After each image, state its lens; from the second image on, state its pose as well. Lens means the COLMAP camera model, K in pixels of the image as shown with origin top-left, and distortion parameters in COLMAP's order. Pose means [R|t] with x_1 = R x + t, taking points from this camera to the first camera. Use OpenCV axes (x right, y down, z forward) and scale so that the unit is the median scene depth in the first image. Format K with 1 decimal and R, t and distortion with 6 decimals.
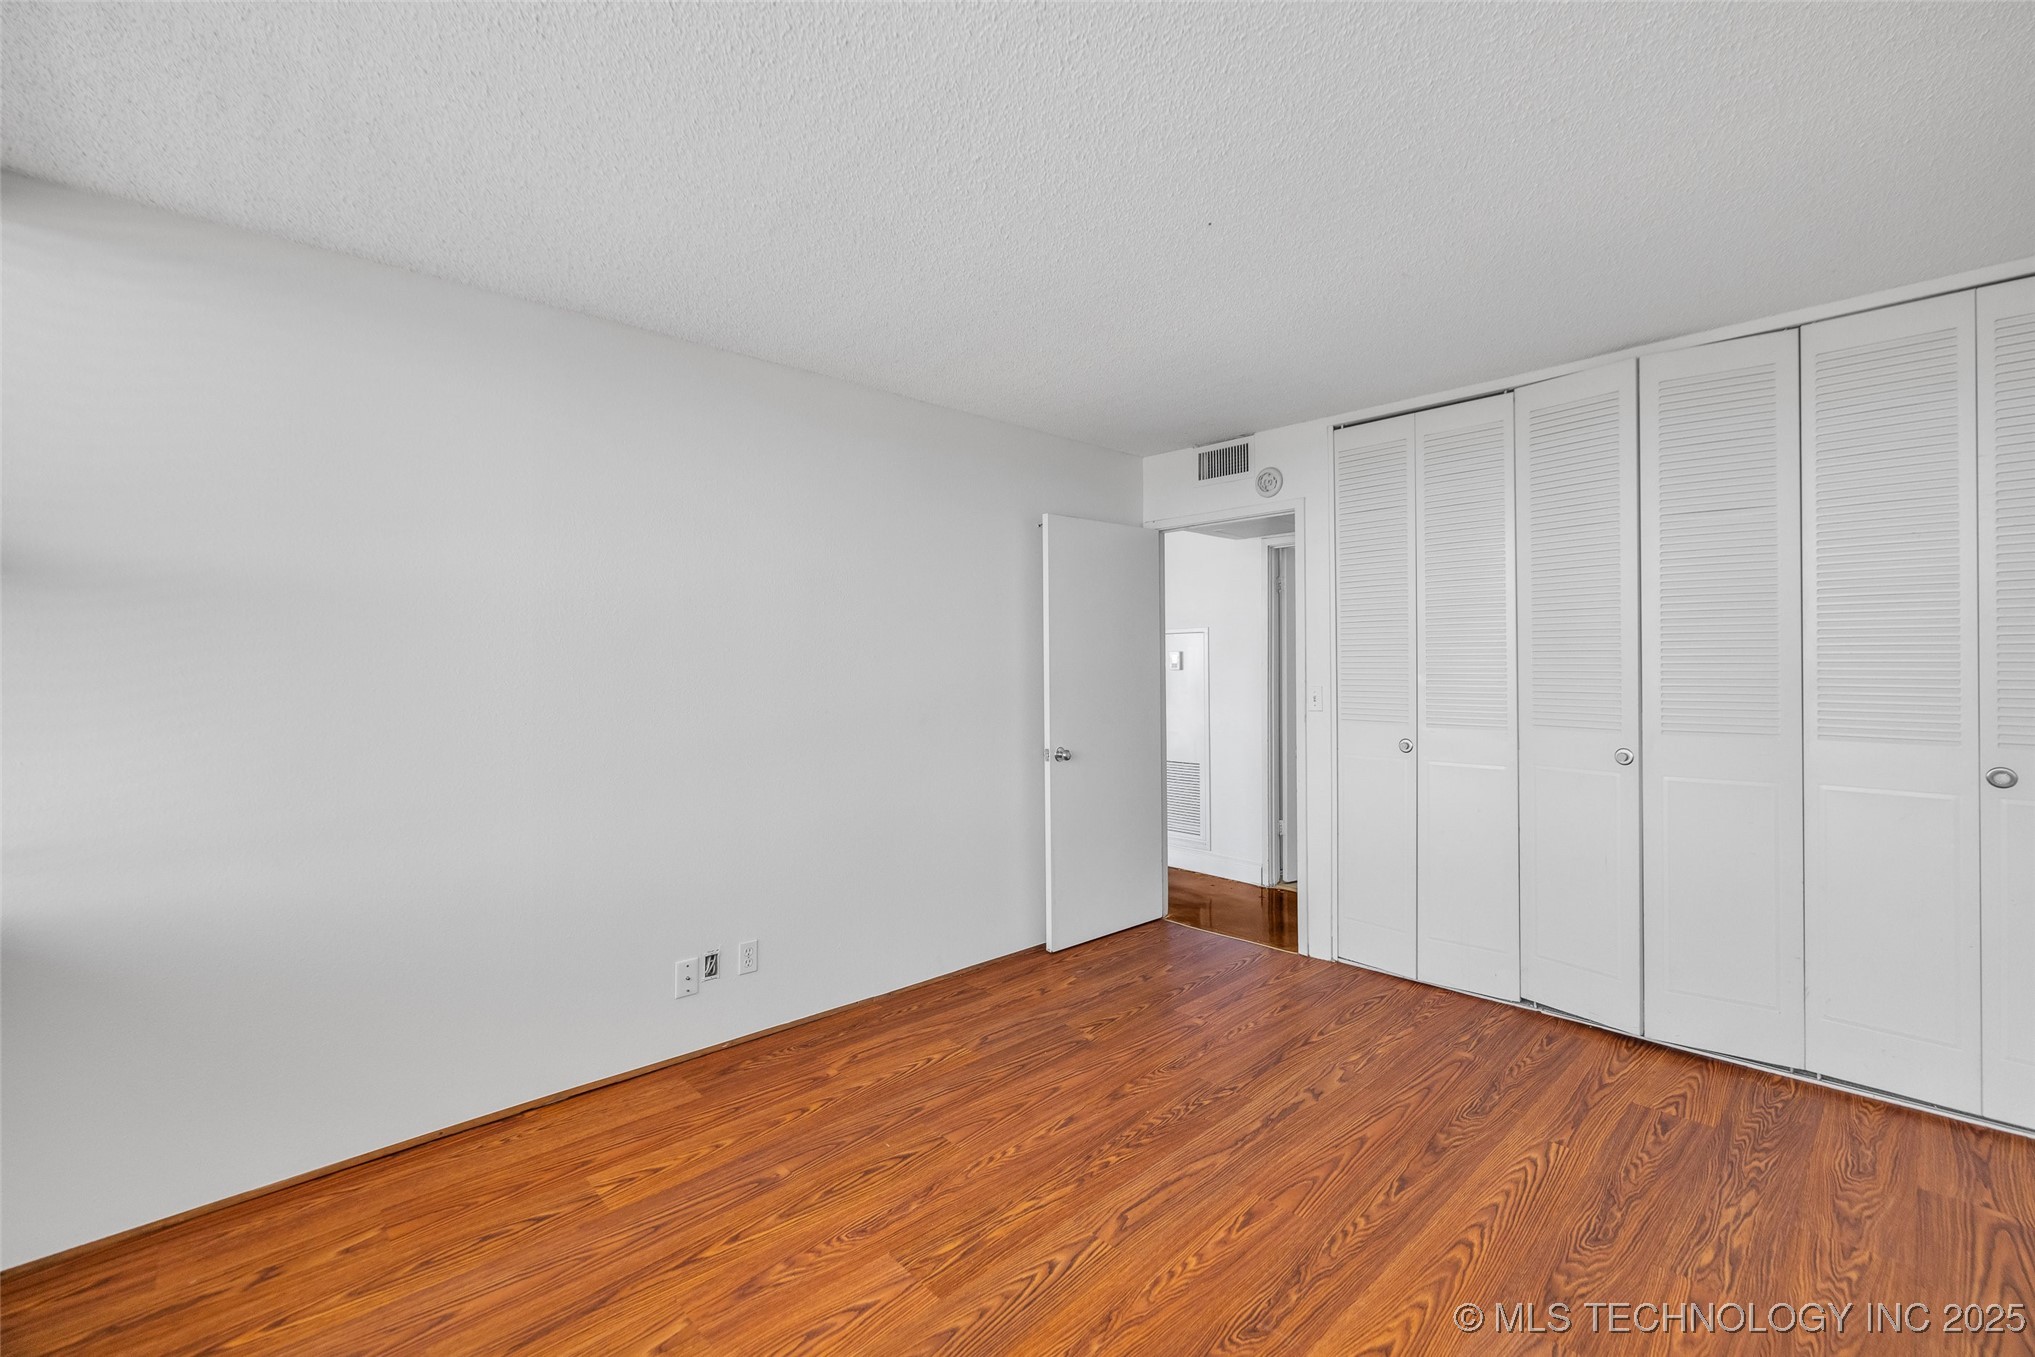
lens RADIAL K [[870.4, 0, 1008.3], [0, 870.4, 664.9], [0, 0, 1]] dist [-0.001687, 0.000204]
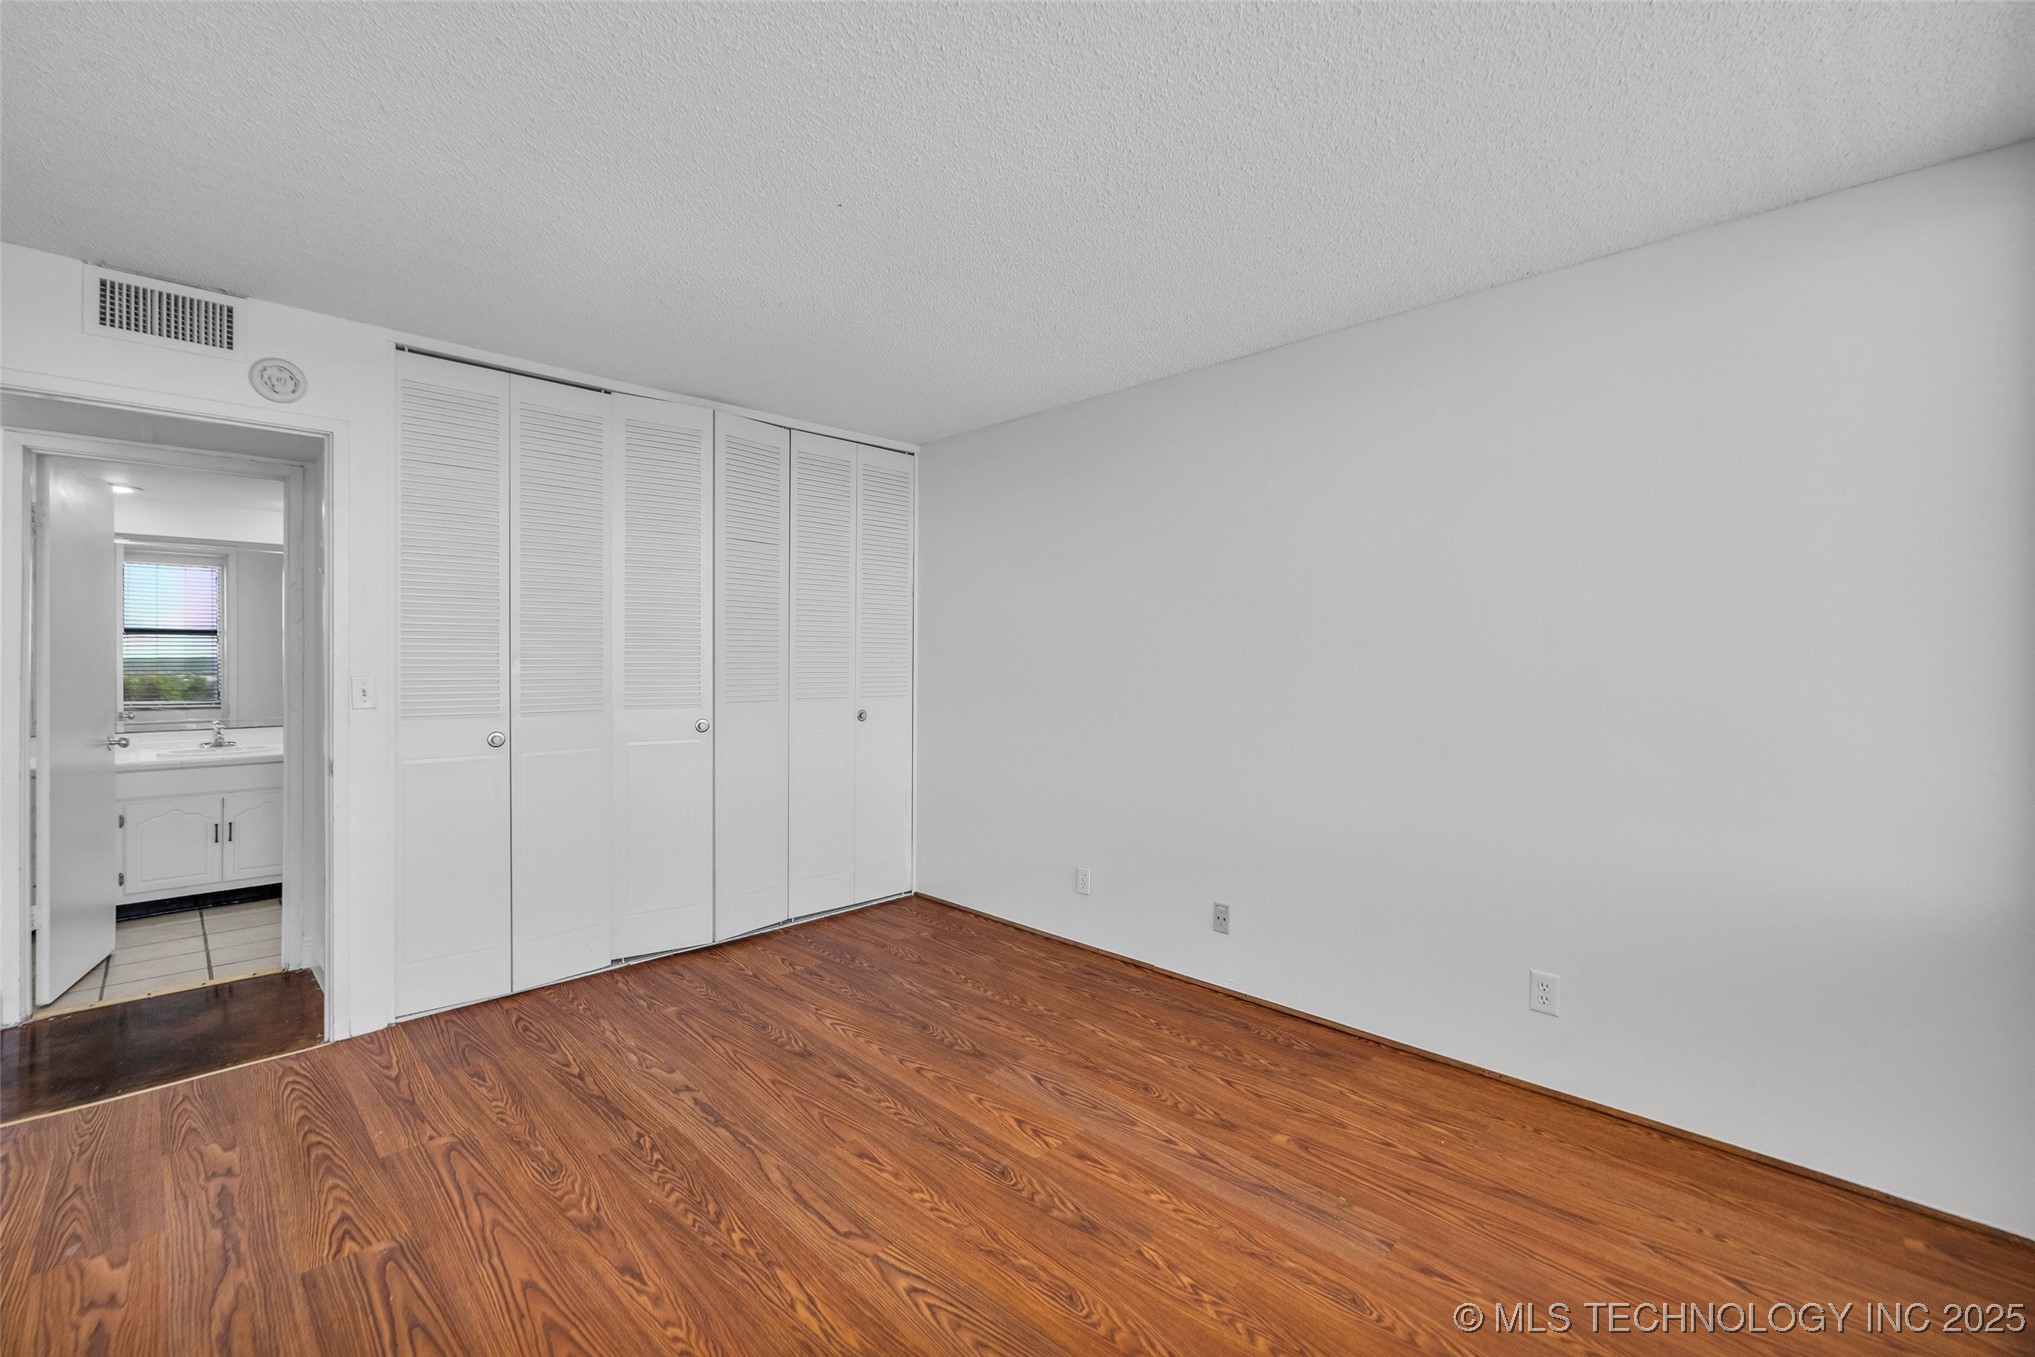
lens RADIAL K [[870.4, 0, 1038.7], [0, 870.4, 661.8], [0, 0, 1]] dist [-0.001687, 0.000204]
pose [[-0.059954, -0.000340, 0.998201, -0.659245], [-0.001844, 0.999998, 0.000230, 0.016612], [-0.998199, -0.001827, -0.059955, 0.691106]]
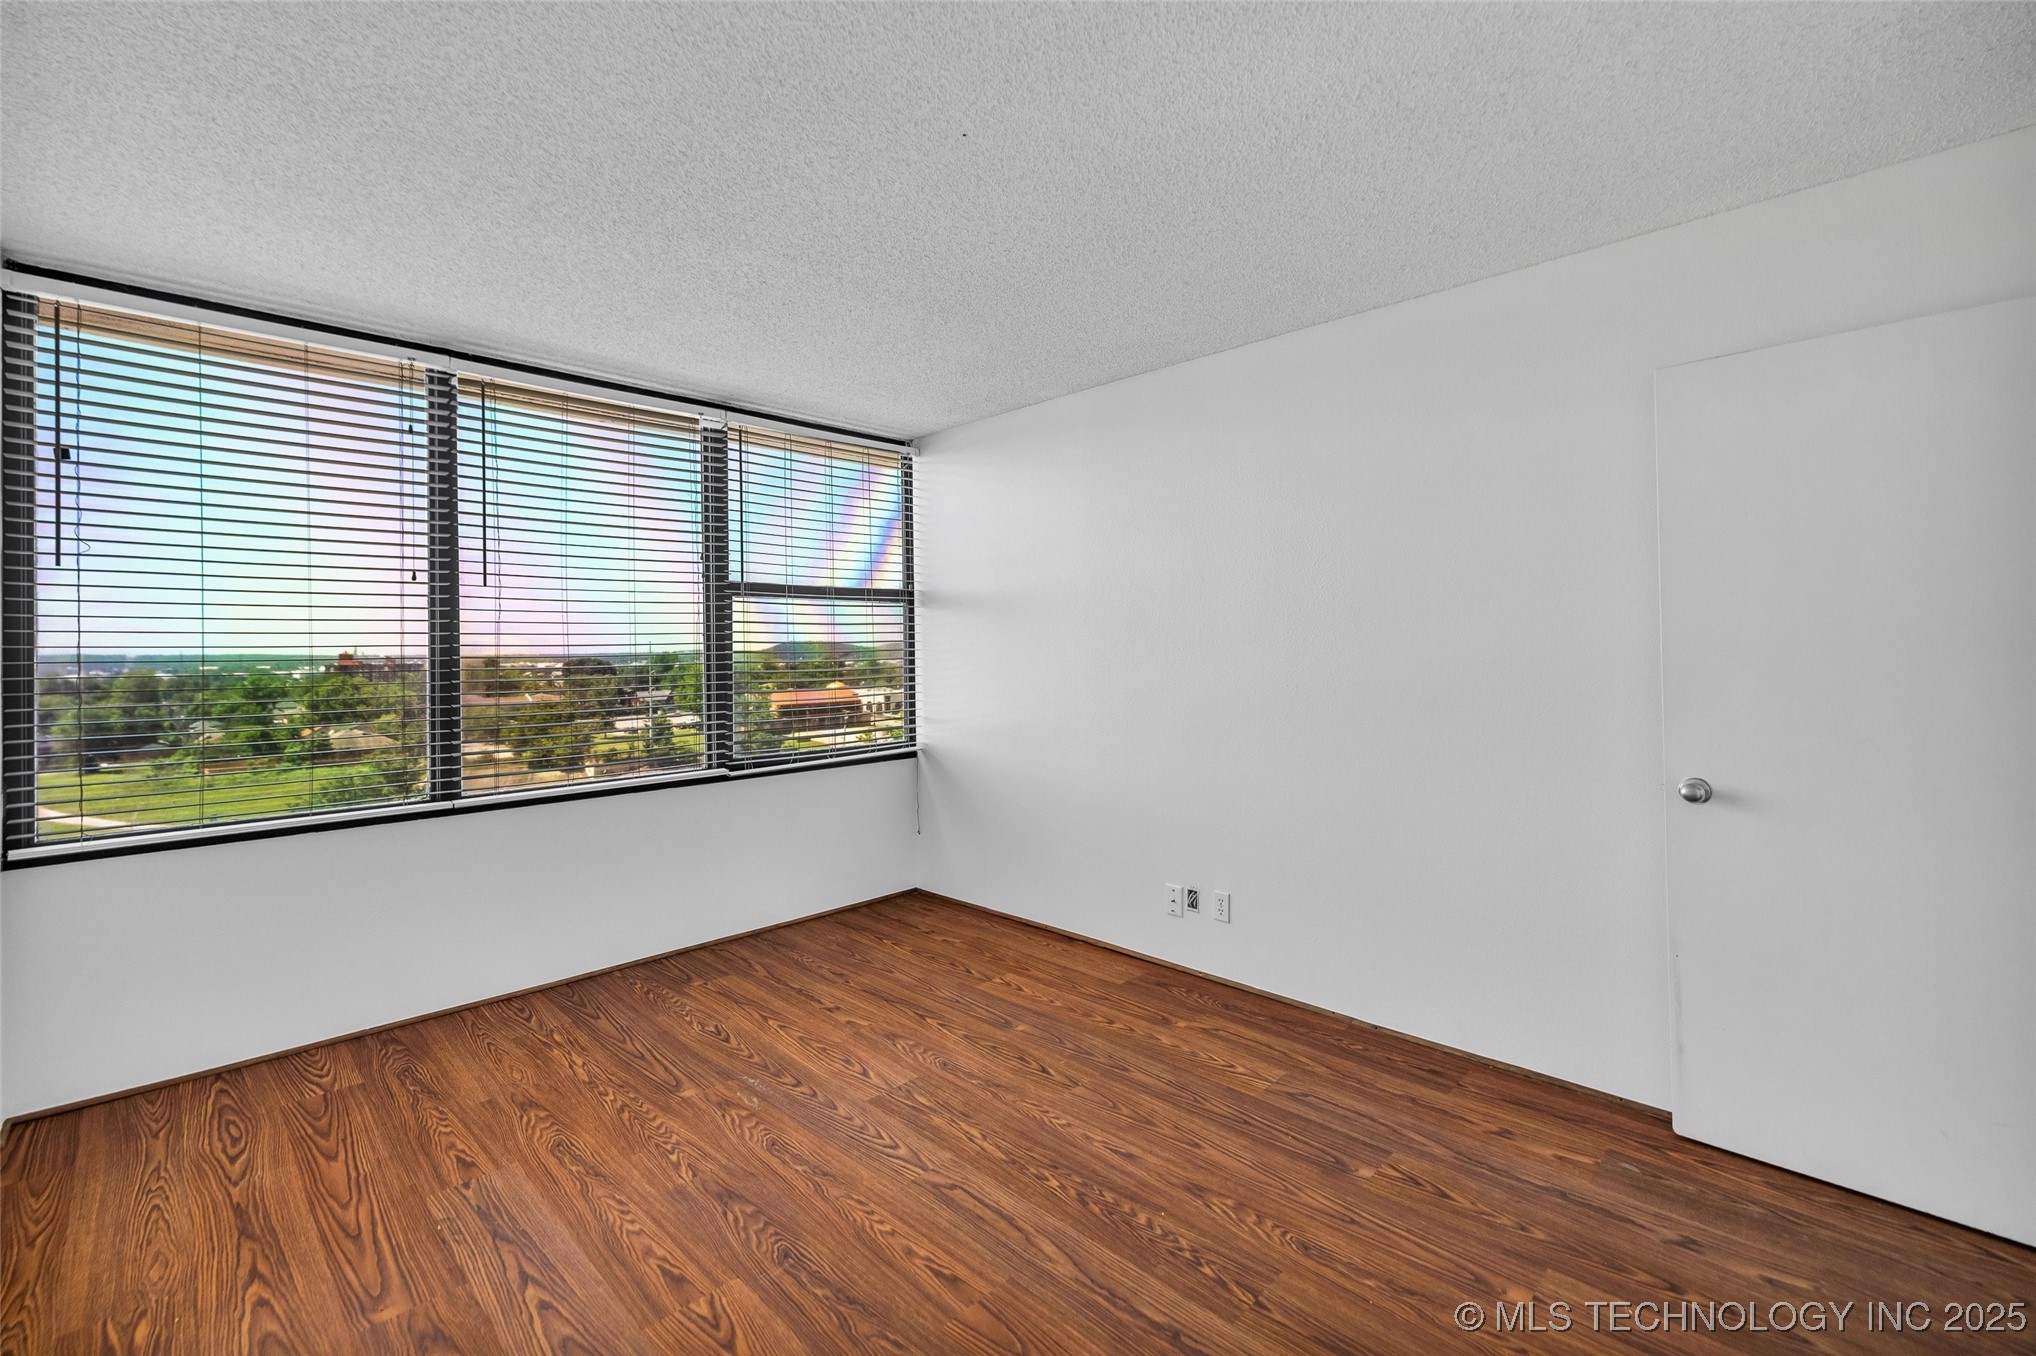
lens RADIAL K [[870.8, 0, 1021.9], [0, 870.8, 646.6], [0, 0, 1]] dist [-0.001687, 0.000204]
pose [[0.046277, 0.006142, -0.998910, 0.923985], [0.009624, 0.999932, 0.006594, 0.003078], [0.998882, -0.009919, 0.046214, 0.842995]]
